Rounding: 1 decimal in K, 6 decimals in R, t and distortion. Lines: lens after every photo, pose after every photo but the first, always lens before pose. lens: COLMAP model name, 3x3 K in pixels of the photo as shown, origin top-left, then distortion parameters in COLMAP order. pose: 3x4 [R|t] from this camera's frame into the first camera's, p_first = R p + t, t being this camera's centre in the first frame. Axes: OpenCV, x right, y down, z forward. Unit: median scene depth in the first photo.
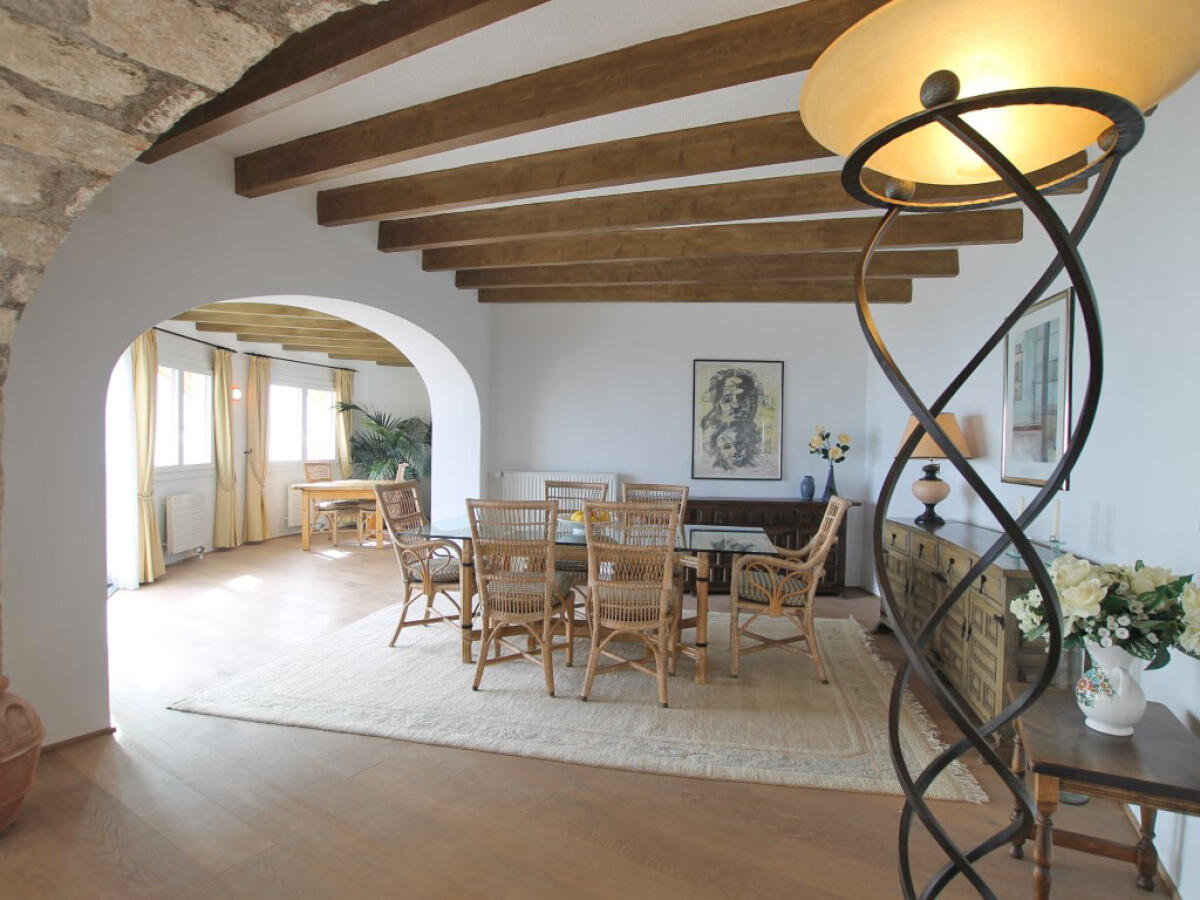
lens RADIAL K [[646.4, 0, 606.0], [0, 646.4, 453.9], [0, 0, 1]] dist [-0.005590, -0.000582]
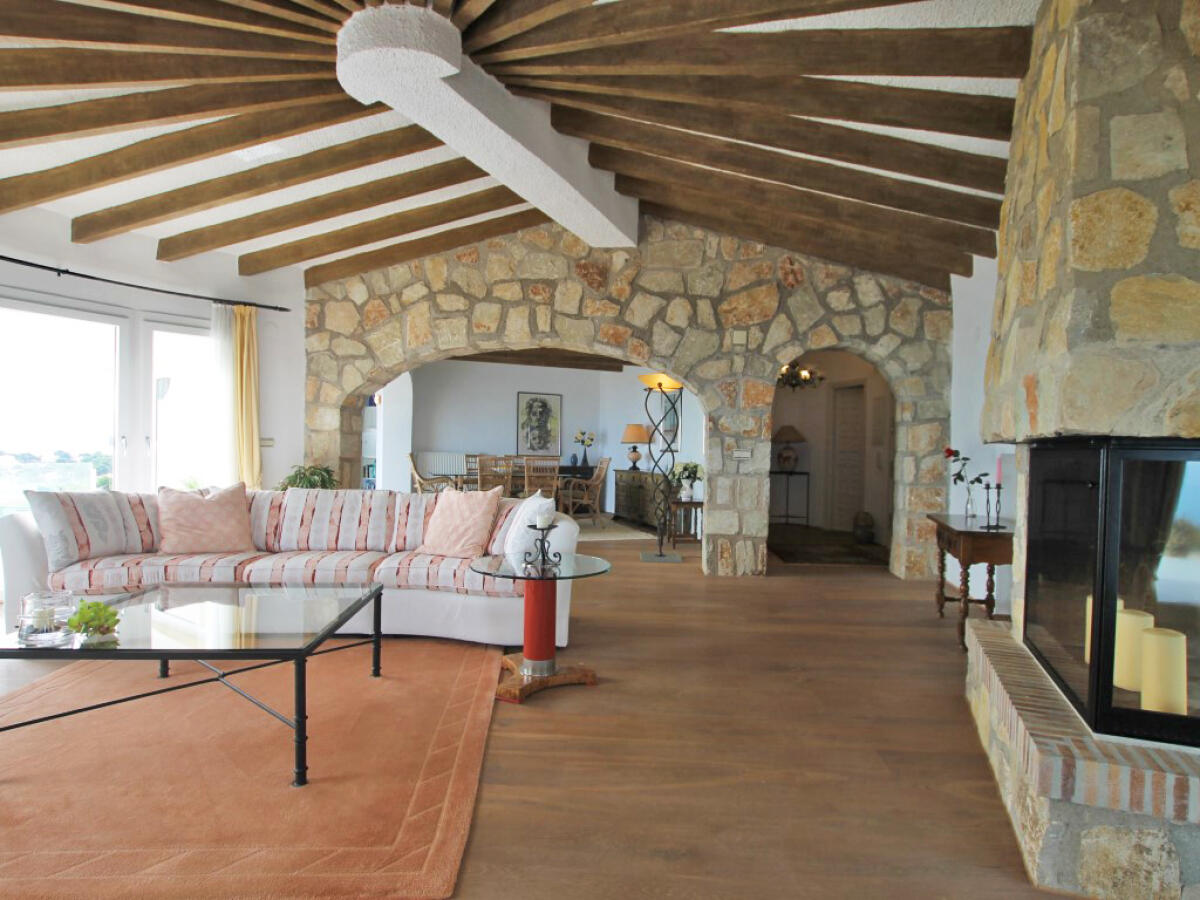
lens RADIAL K [[646.4, 0, 599.7], [0, 646.4, 451.8], [0, 0, 1]] dist [-0.005590, -0.000582]
pose [[0.890370, -0.000514, 0.455238, -0.503959], [0.004095, 0.999968, -0.006880, 0.040685], [-0.455220, 0.007990, 0.890343, -0.770514]]
